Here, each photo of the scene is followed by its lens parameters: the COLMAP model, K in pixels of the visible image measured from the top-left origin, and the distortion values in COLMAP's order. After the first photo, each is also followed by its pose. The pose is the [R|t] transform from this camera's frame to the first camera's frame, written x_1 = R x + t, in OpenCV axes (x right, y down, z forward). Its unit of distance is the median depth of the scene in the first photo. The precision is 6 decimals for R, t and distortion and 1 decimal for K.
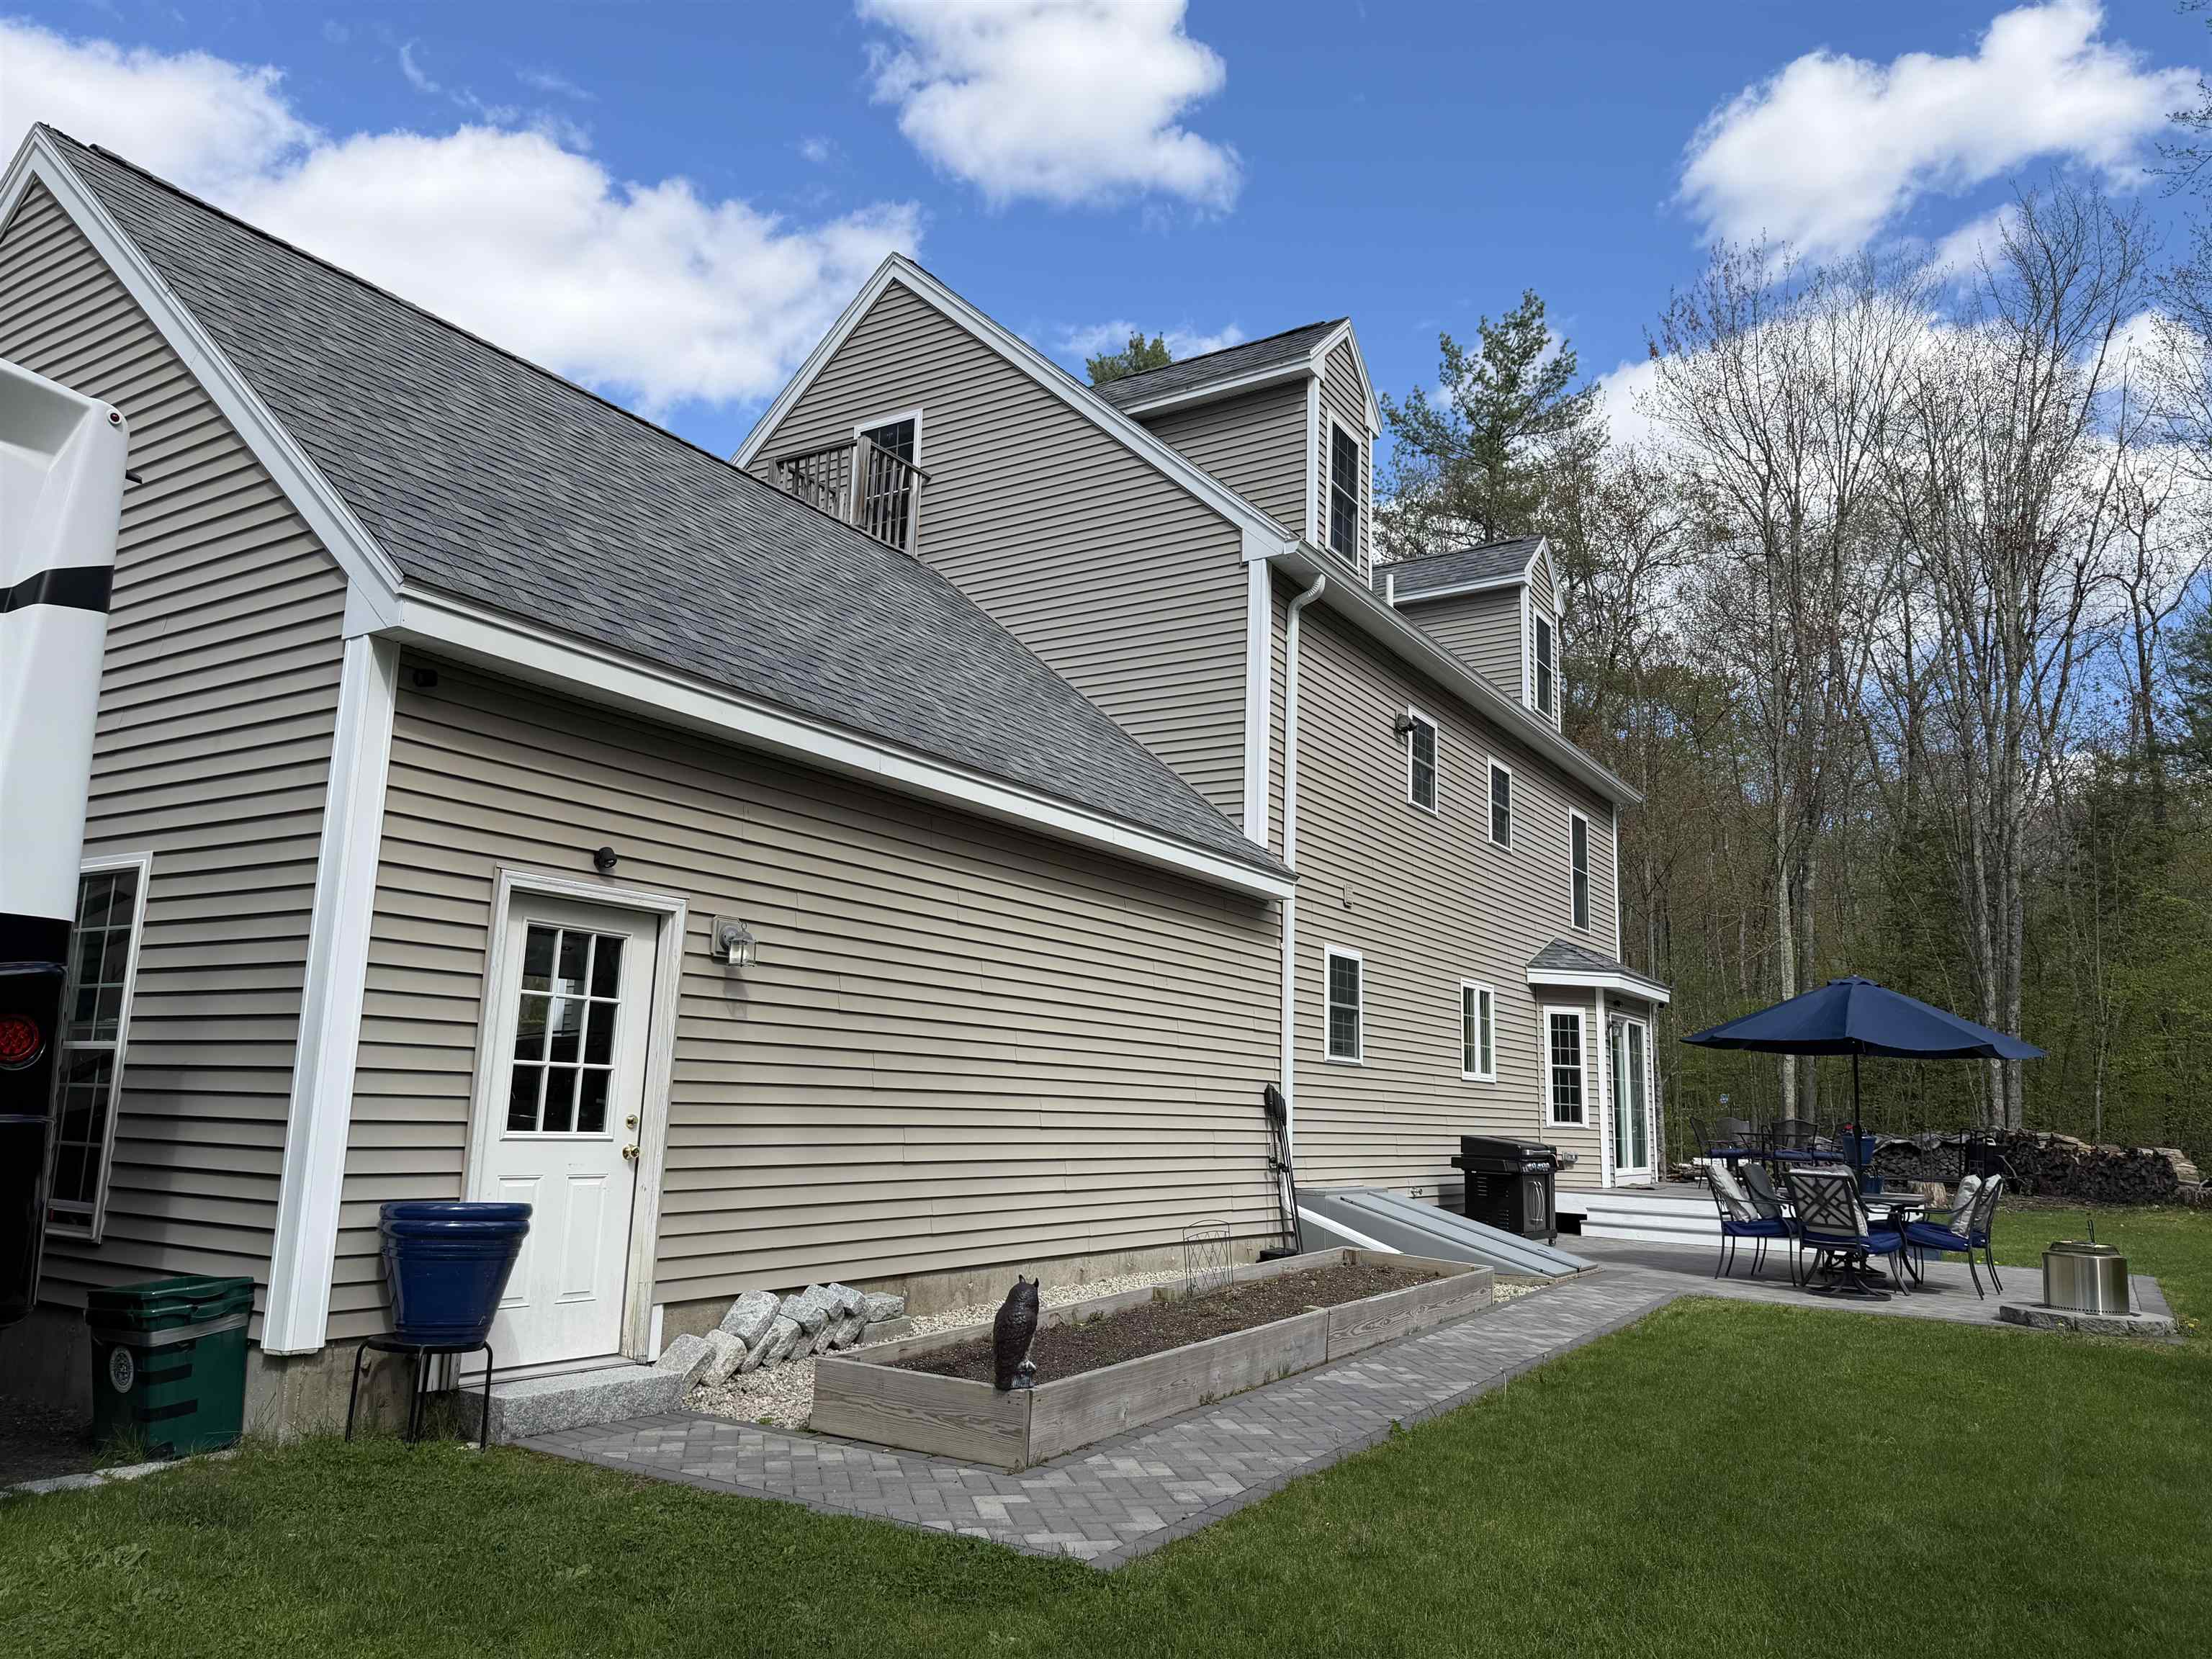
lens RADIAL K [[1587.3, 0, 1106.0], [0, 1587.3, 829.5], [0, 0, 1]] dist [0.140125, 0.000096]
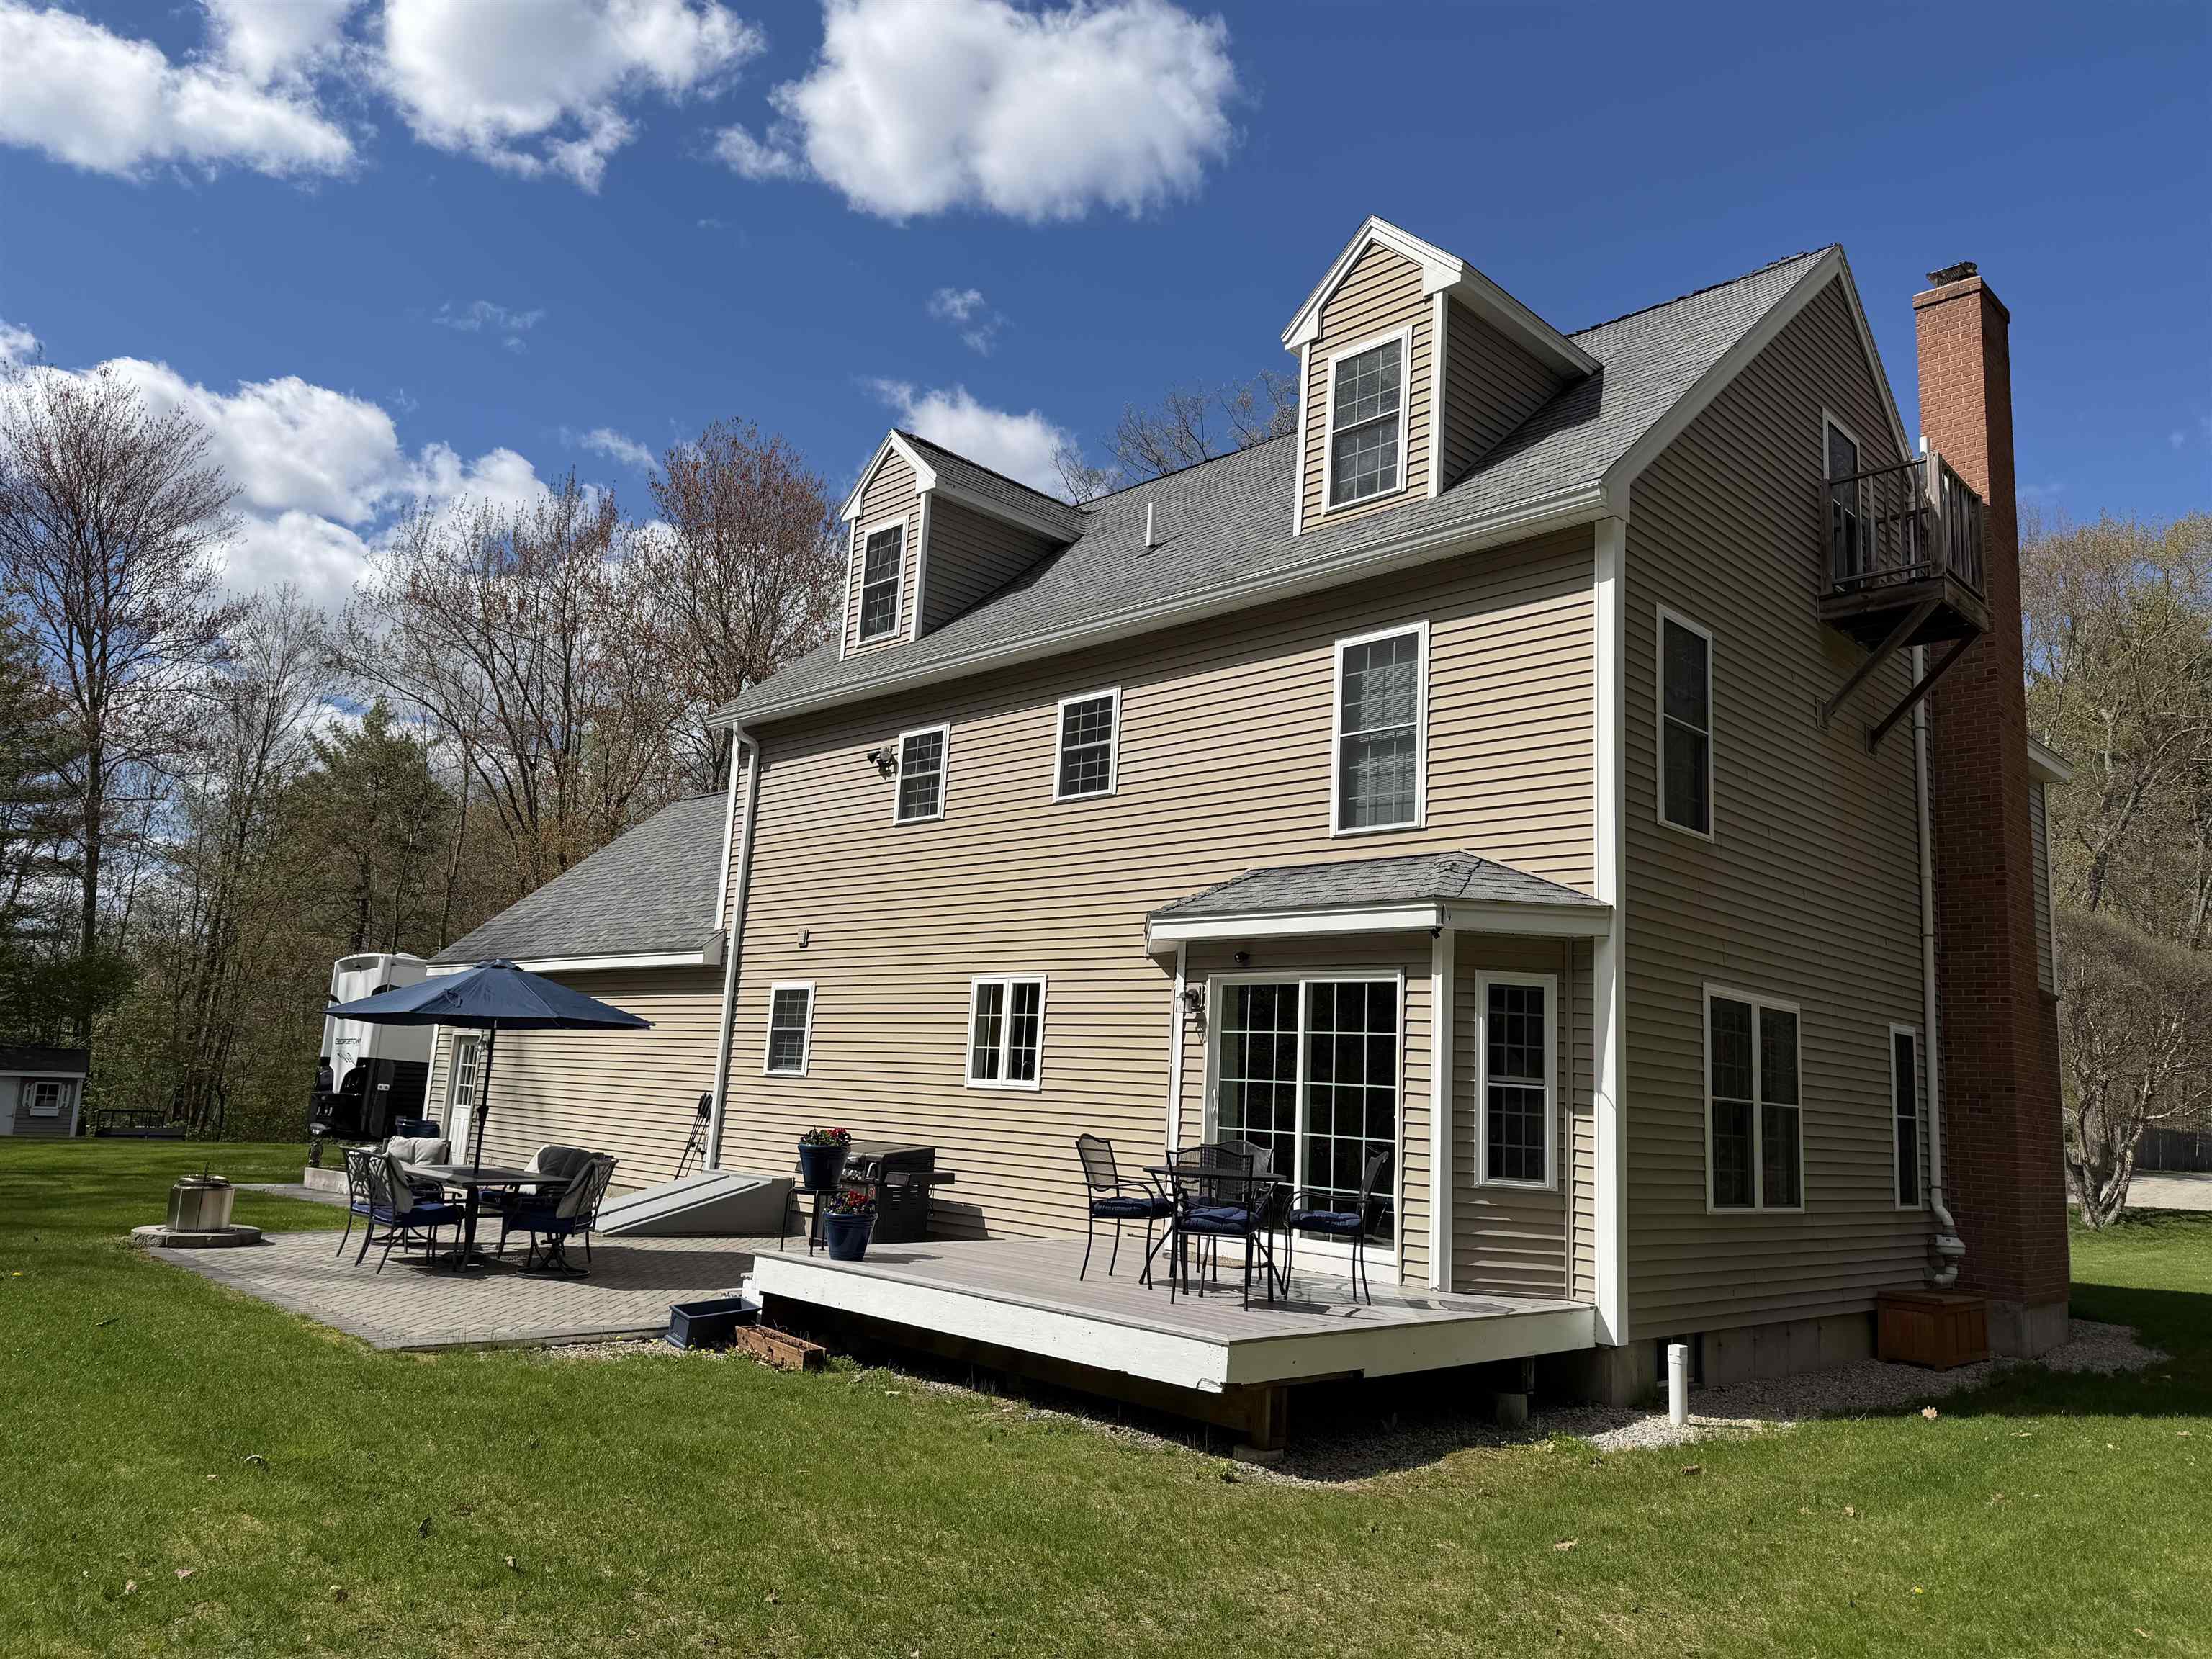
lens RADIAL K [[1552.6, 0, 1106.0], [0, 1552.6, 829.5], [0, 0, 1]] dist [0.309361, -0.000069]
pose [[-0.230568, -0.231450, -0.945129, 1.081991], [0.081029, 0.963359, -0.255682, 0.248228], [0.969676, -0.135535, -0.203366, 1.269795]]
